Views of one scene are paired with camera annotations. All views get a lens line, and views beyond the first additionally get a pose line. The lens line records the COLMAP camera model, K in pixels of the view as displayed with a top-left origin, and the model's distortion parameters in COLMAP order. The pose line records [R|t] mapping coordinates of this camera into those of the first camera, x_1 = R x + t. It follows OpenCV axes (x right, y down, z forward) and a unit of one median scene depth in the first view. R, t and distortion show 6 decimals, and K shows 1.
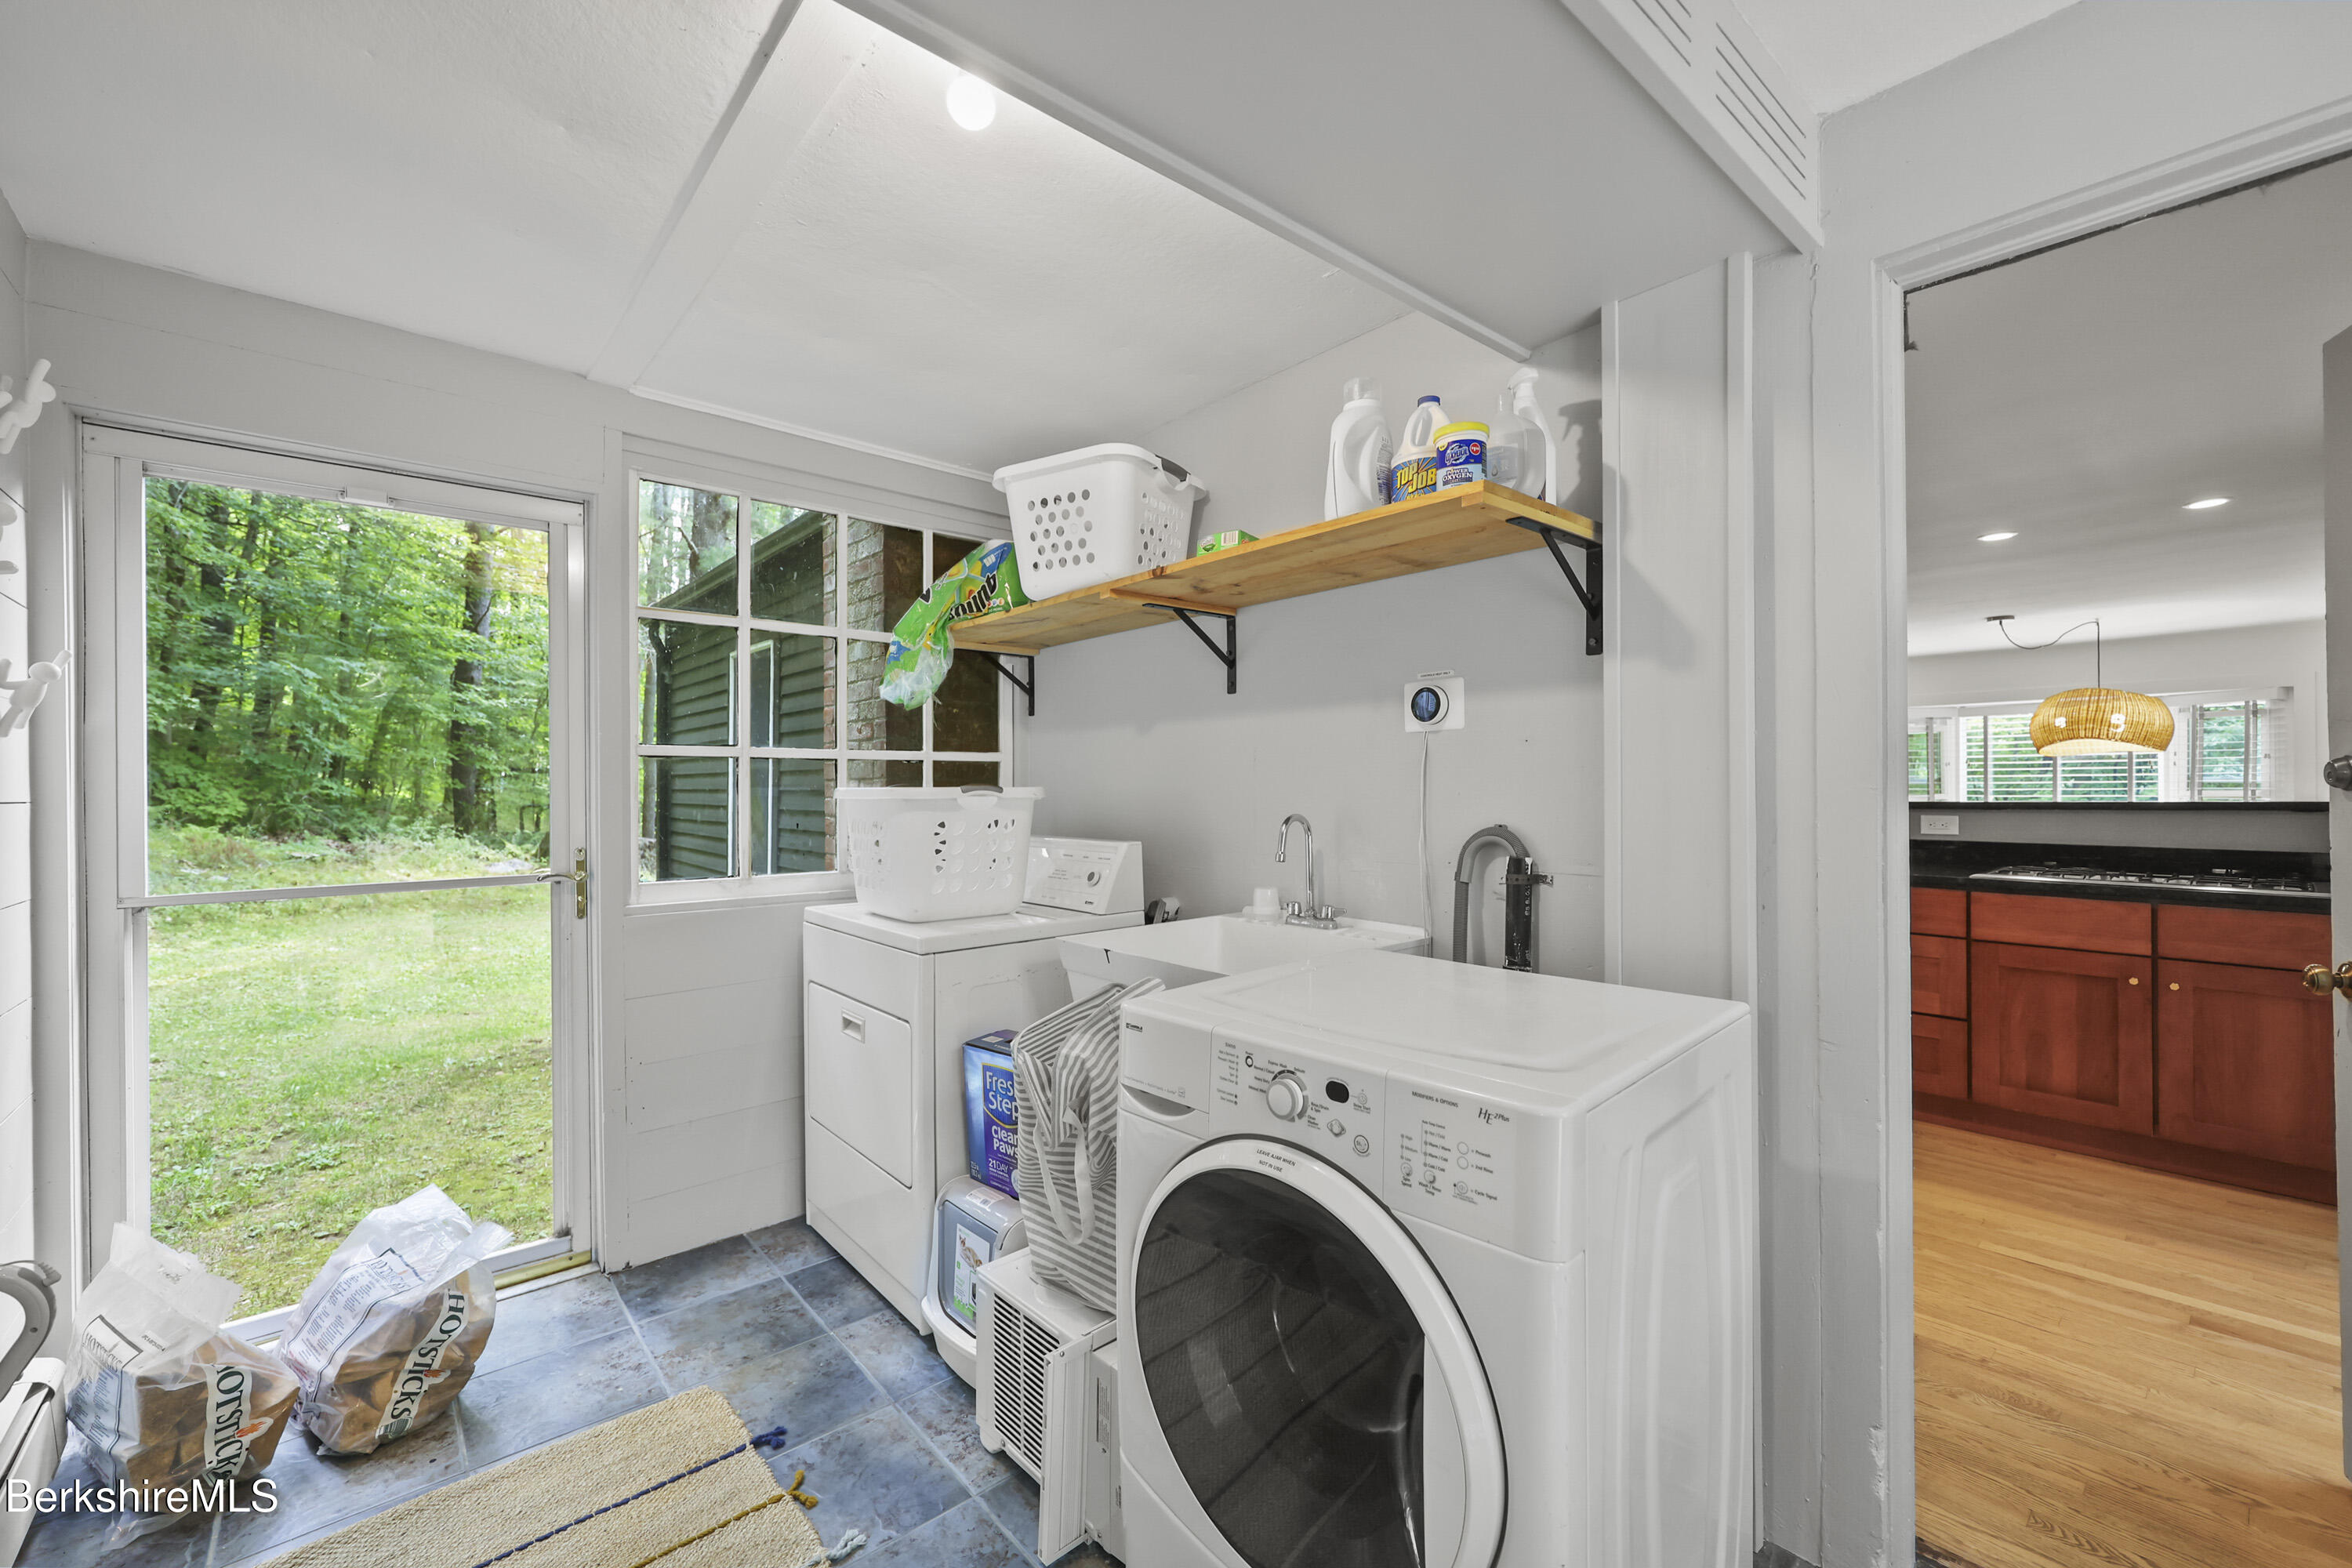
lens RADIAL K [[946.8, 0, 1188.4], [0, 946.8, 777.9], [0, 0, 1]] dist [-0.003786, 0.000102]
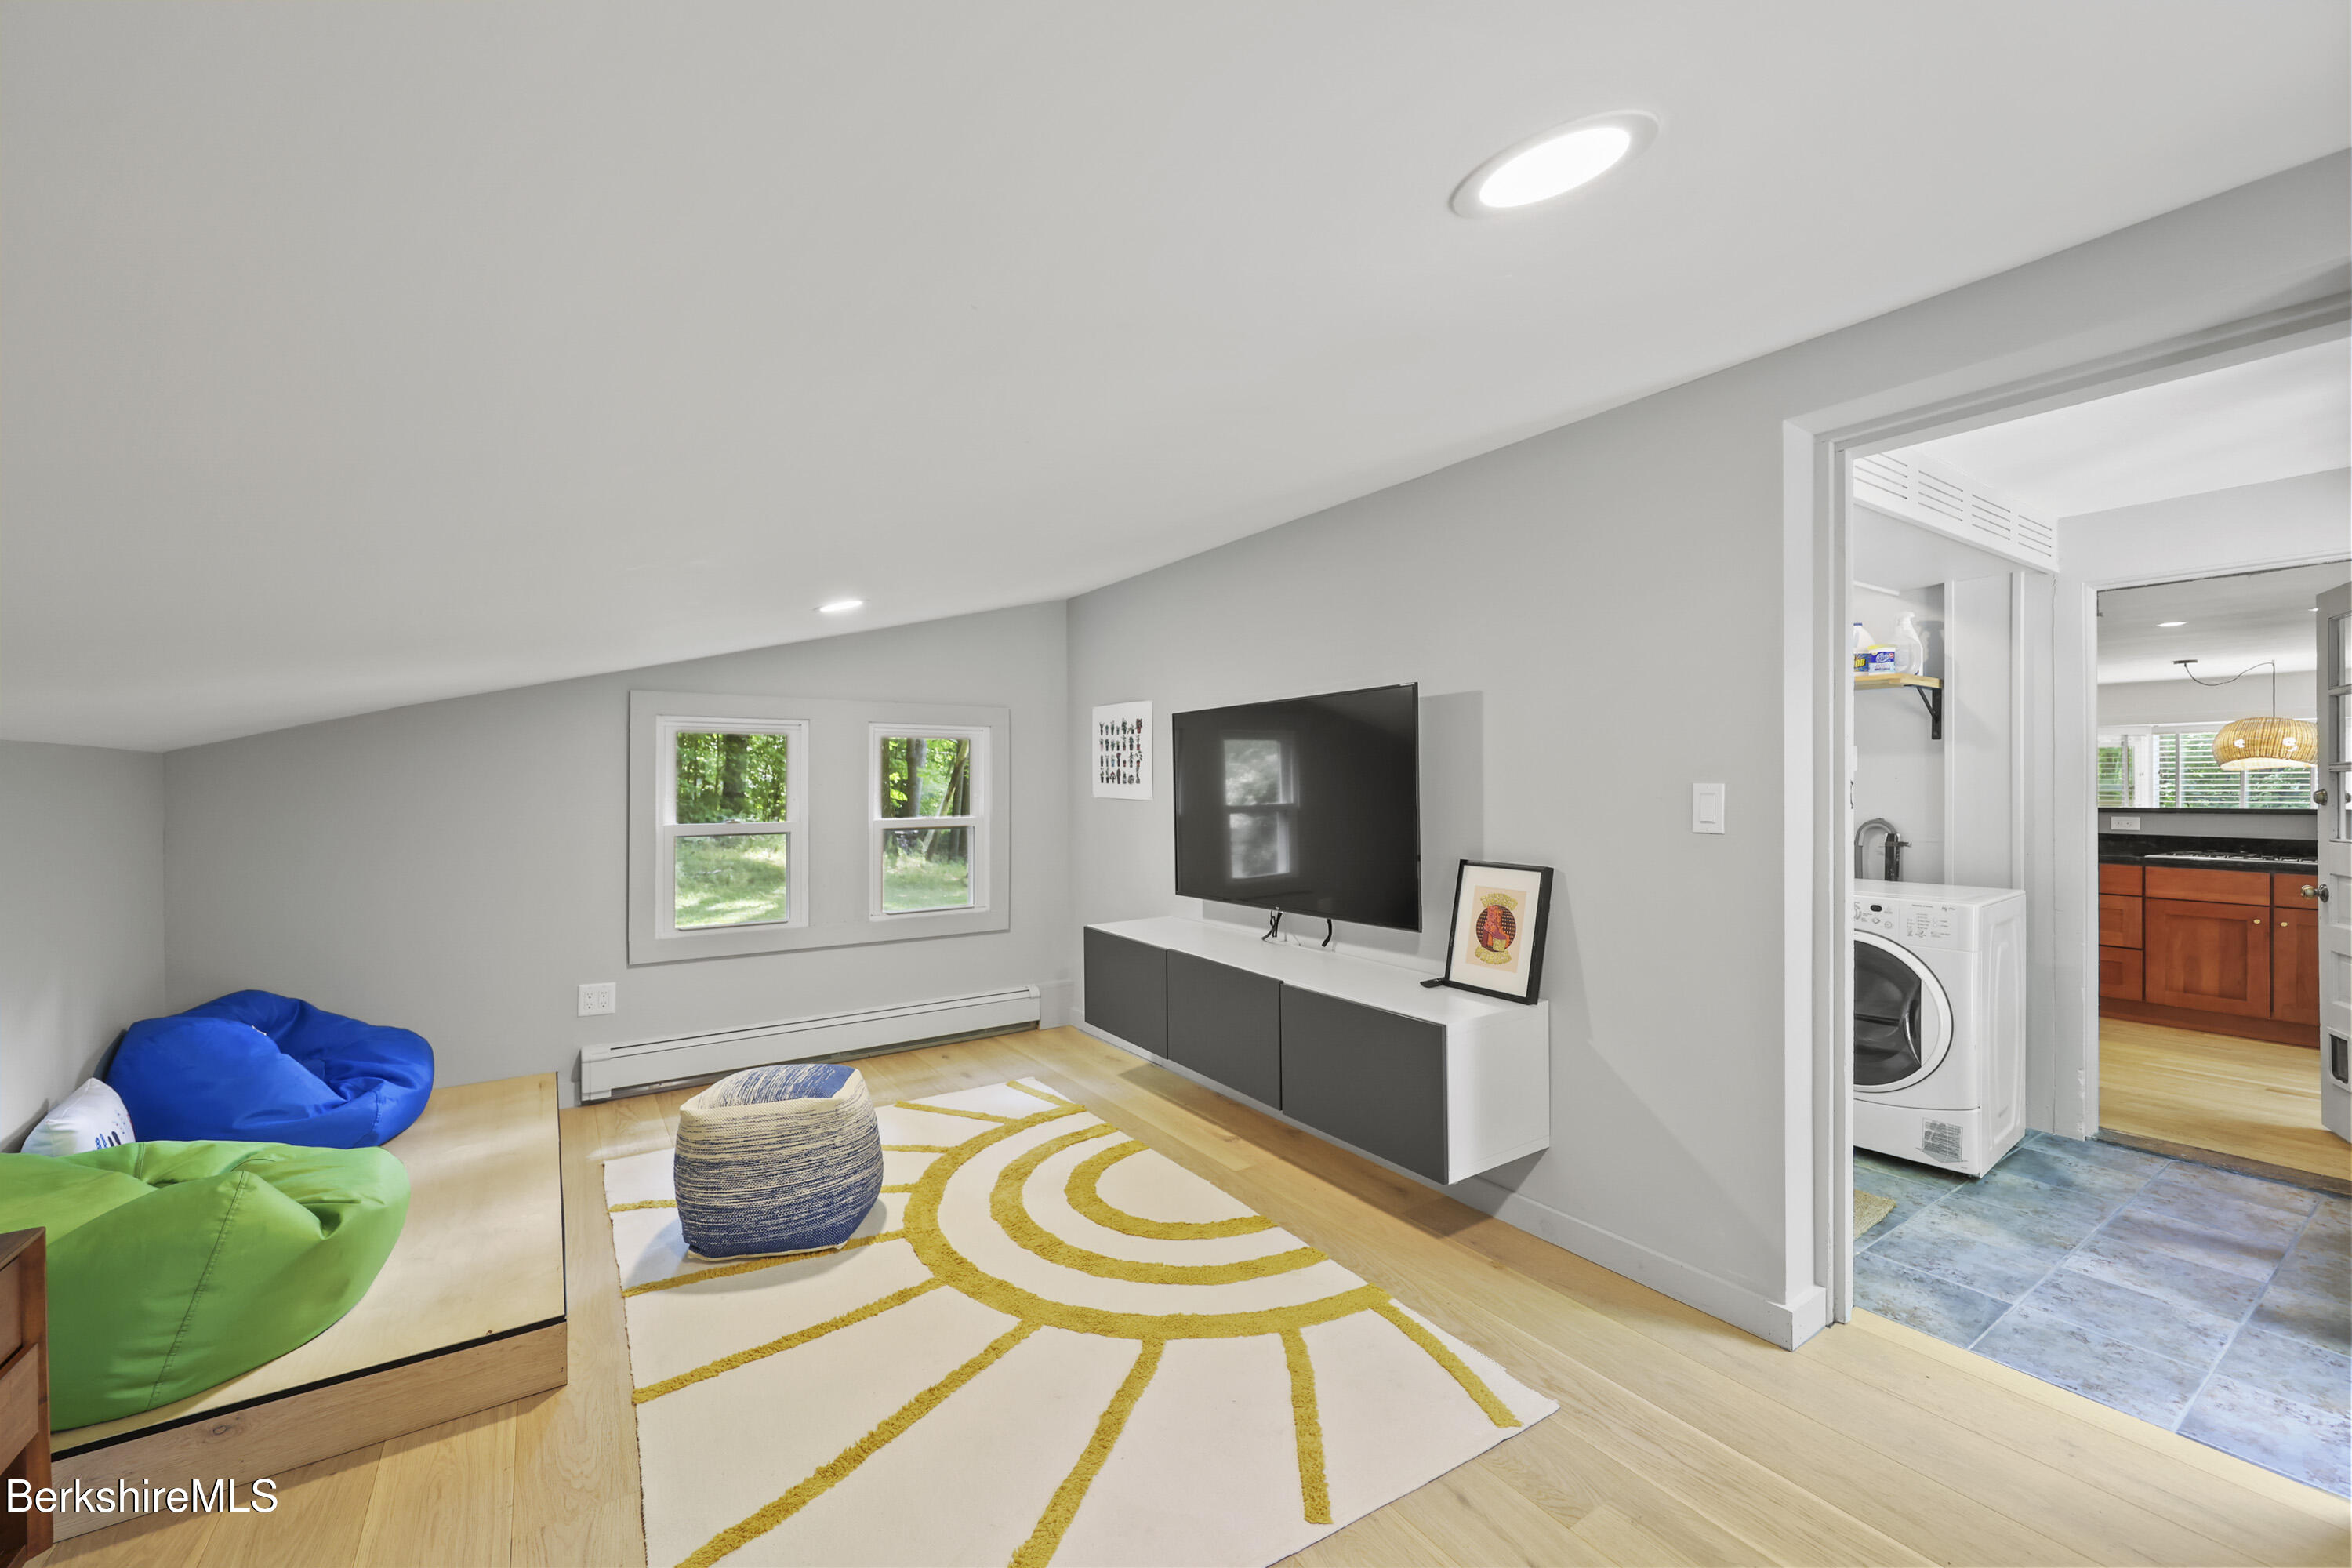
lens RADIAL K [[946.8, 0, 1174.8], [0, 946.8, 780.3], [0, 0, 1]] dist [-0.003786, 0.000102]
pose [[0.991861, 0.003182, -0.127288, -0.592801], [-0.002598, 0.999985, 0.004752, -0.024587], [0.127302, -0.004383, 0.991854, -0.789021]]
